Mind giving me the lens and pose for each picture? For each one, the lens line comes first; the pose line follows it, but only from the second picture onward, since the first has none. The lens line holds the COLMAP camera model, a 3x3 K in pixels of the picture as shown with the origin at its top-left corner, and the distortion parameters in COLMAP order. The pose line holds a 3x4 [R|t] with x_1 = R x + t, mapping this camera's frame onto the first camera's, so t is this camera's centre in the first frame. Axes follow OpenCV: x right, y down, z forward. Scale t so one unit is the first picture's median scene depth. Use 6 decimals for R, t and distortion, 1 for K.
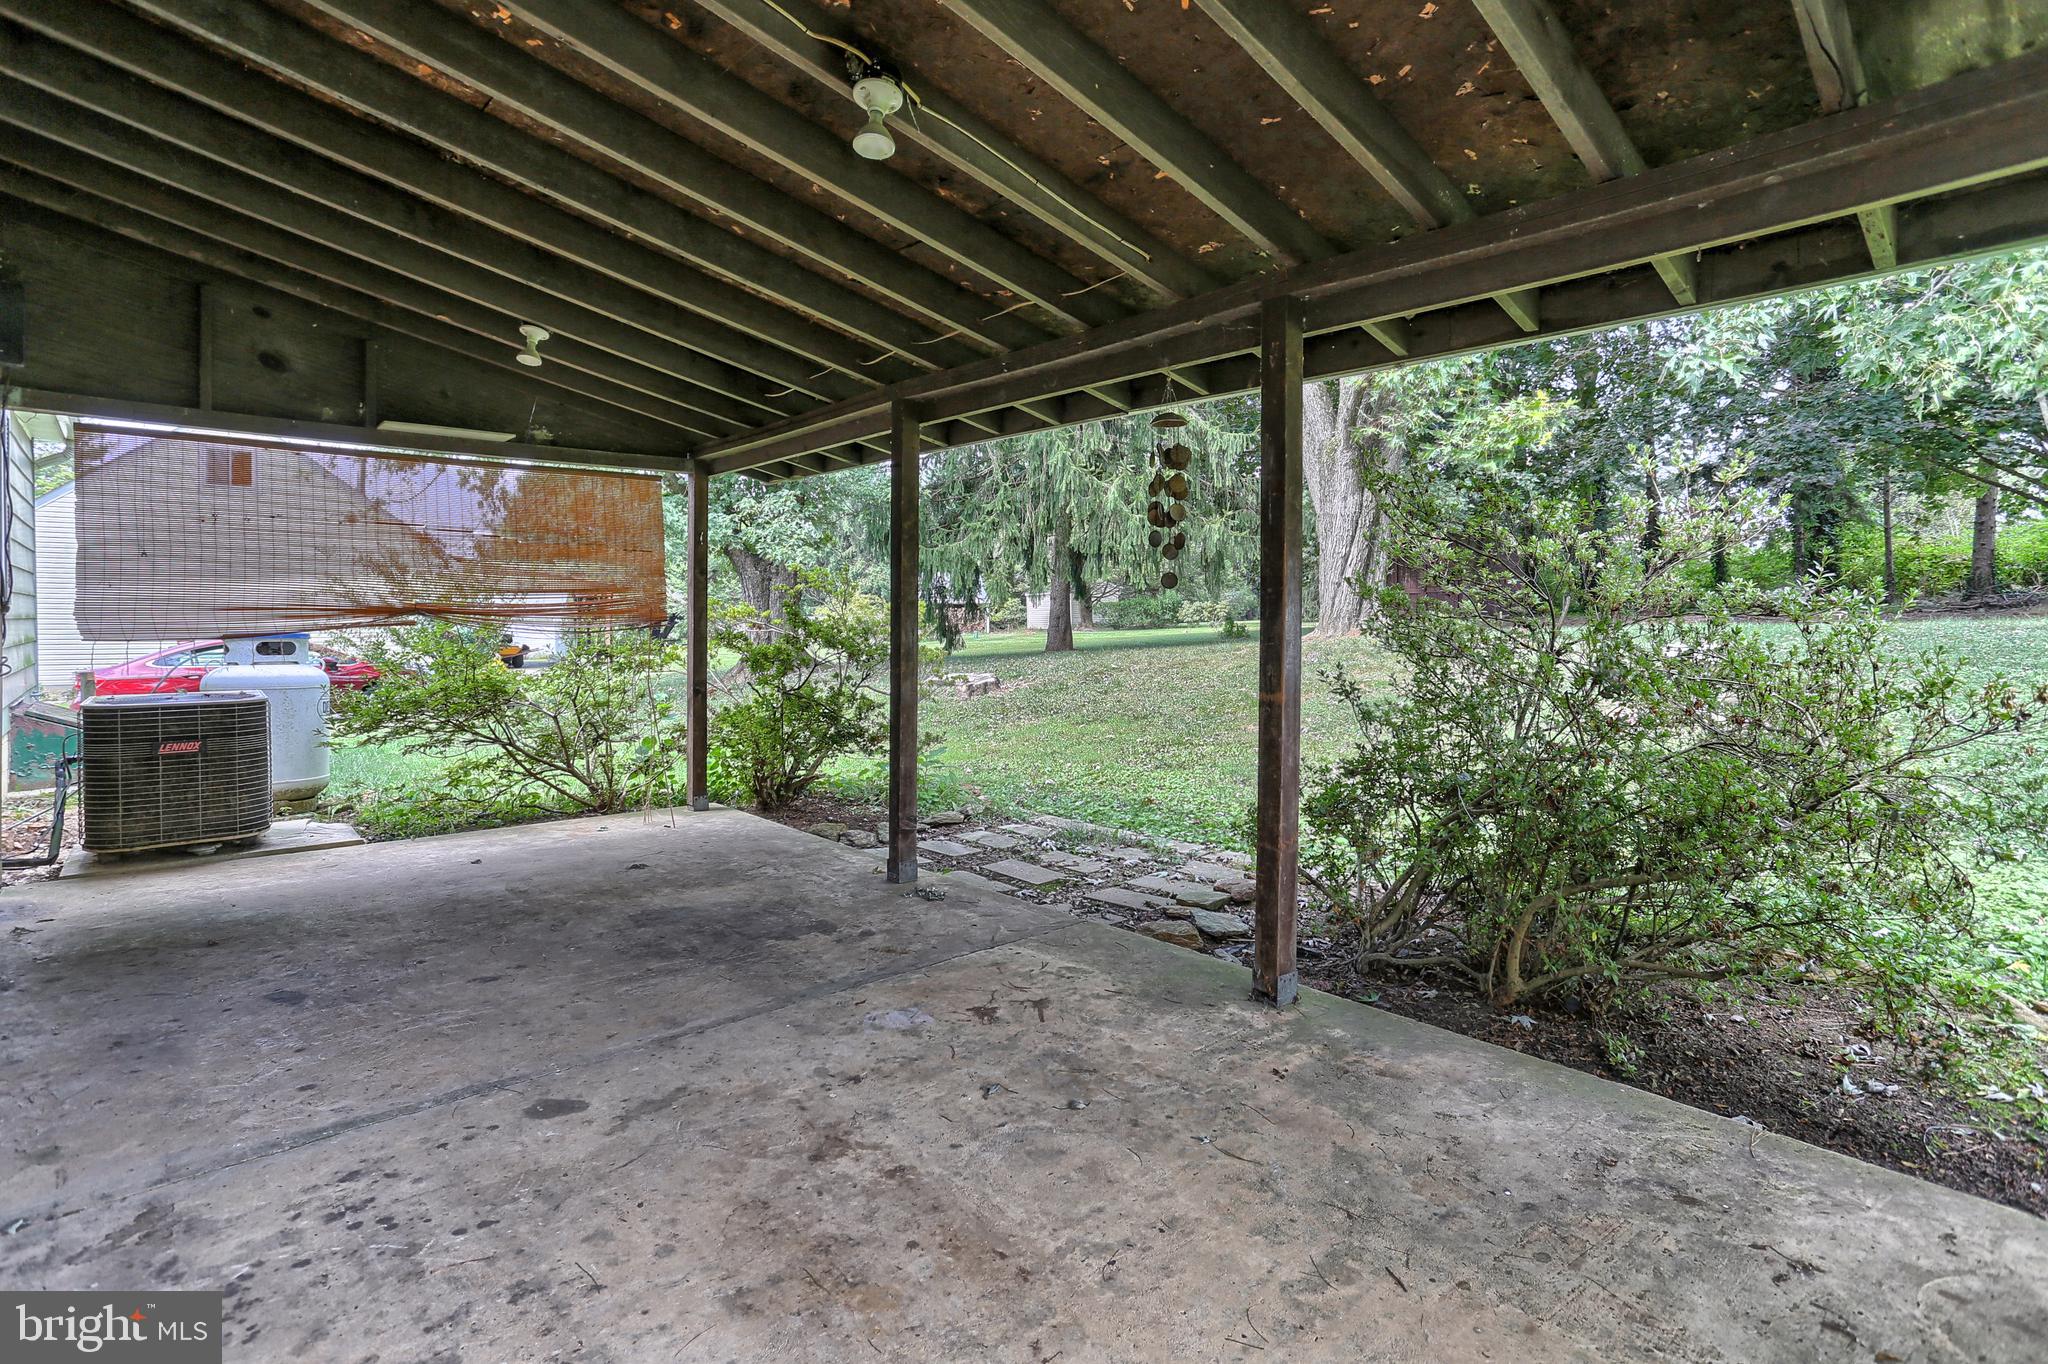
lens RADIAL K [[1013.0, 0, 1030.3], [0, 1013.0, 642.3], [0, 0, 1]] dist [-0.045997, 0.027008]
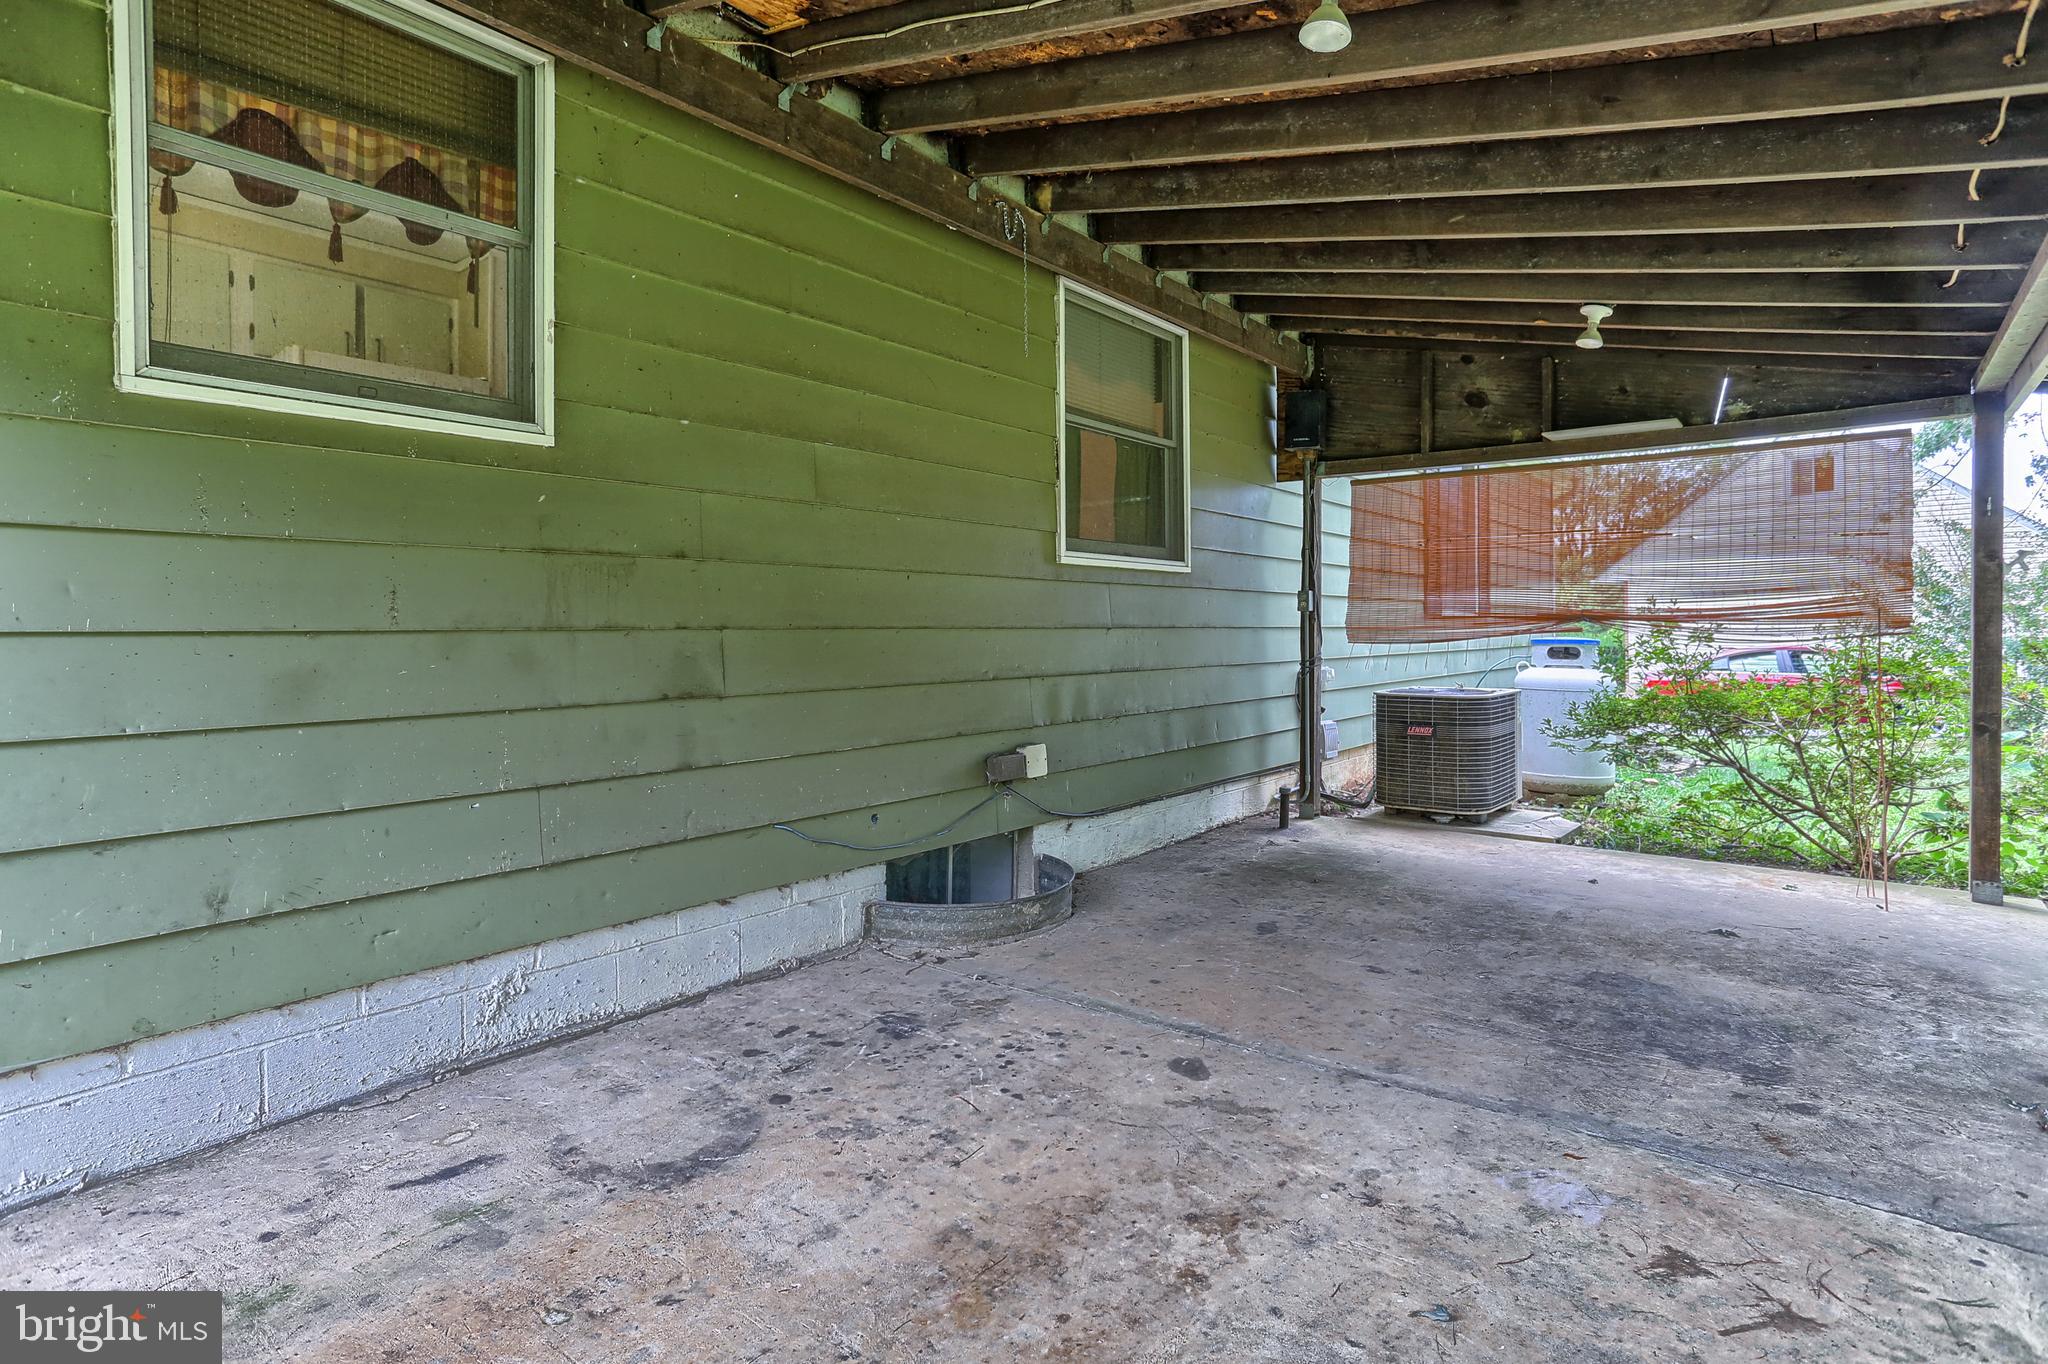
lens RADIAL K [[1051.9, 0, 1081.9], [0, 1051.9, 635.1], [0, 0, 1]] dist [-0.045298, 0.027687]
pose [[0.184567, 0.003712, -0.982813, 0.509927], [-0.018806, 0.999823, 0.000244, -0.007366], [0.982640, 0.018437, 0.184604, 0.532171]]
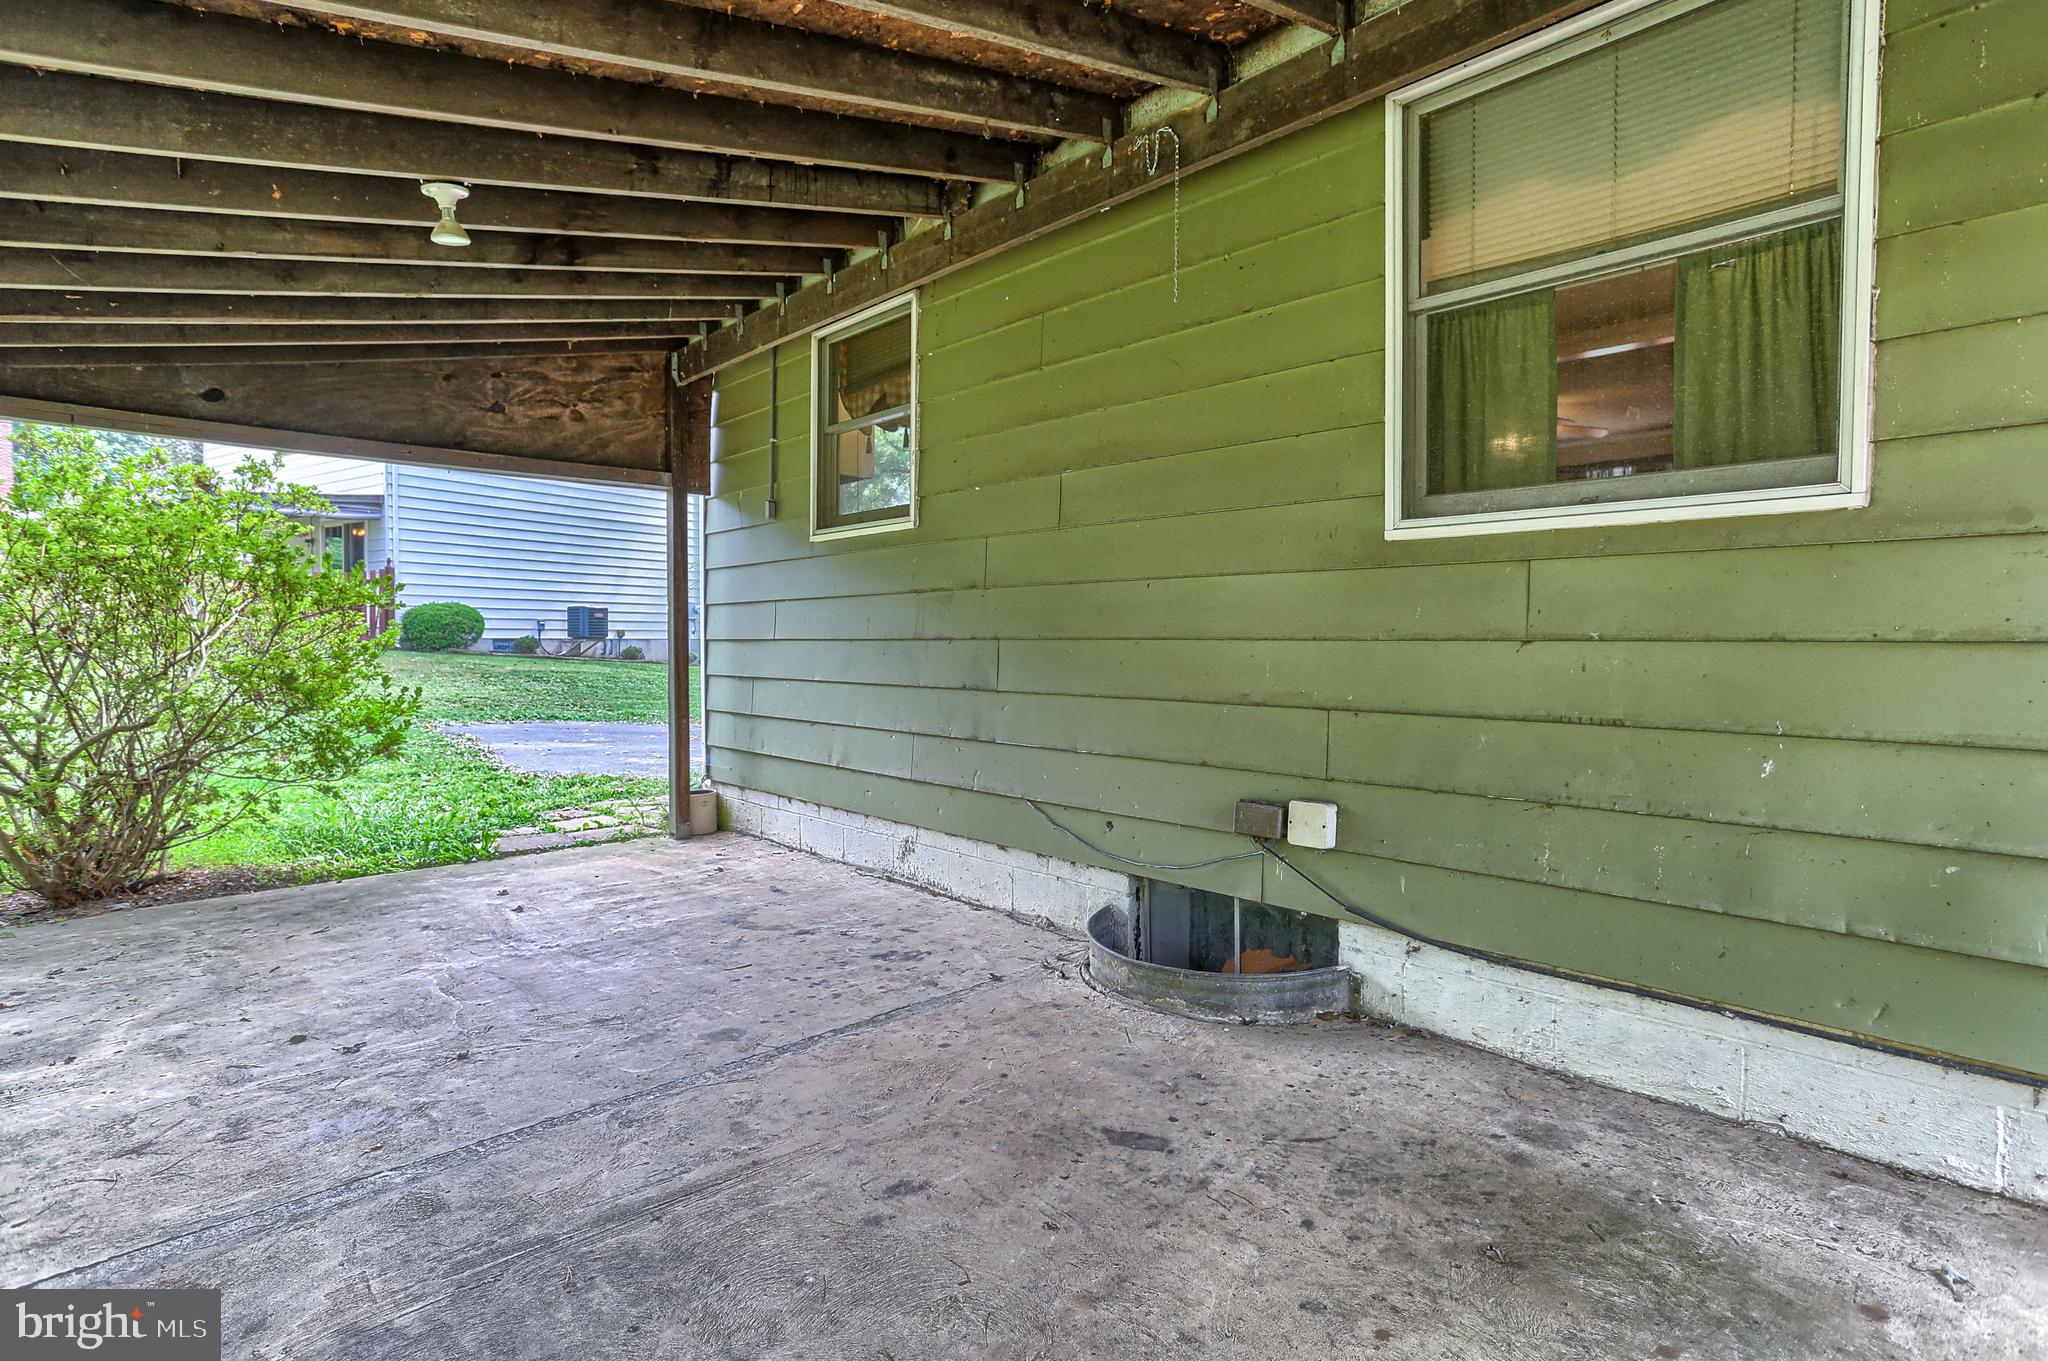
lens RADIAL K [[1003.5, 0, 989.5], [0, 1003.5, 679.3], [0, 0, 1]] dist [-0.061297, 0.025803]
pose [[-0.999893, -0.003933, 0.014105, -0.658991], [-0.003067, 0.998138, 0.060920, -0.035973], [-0.014318, 0.060870, -0.998043, 1.759164]]
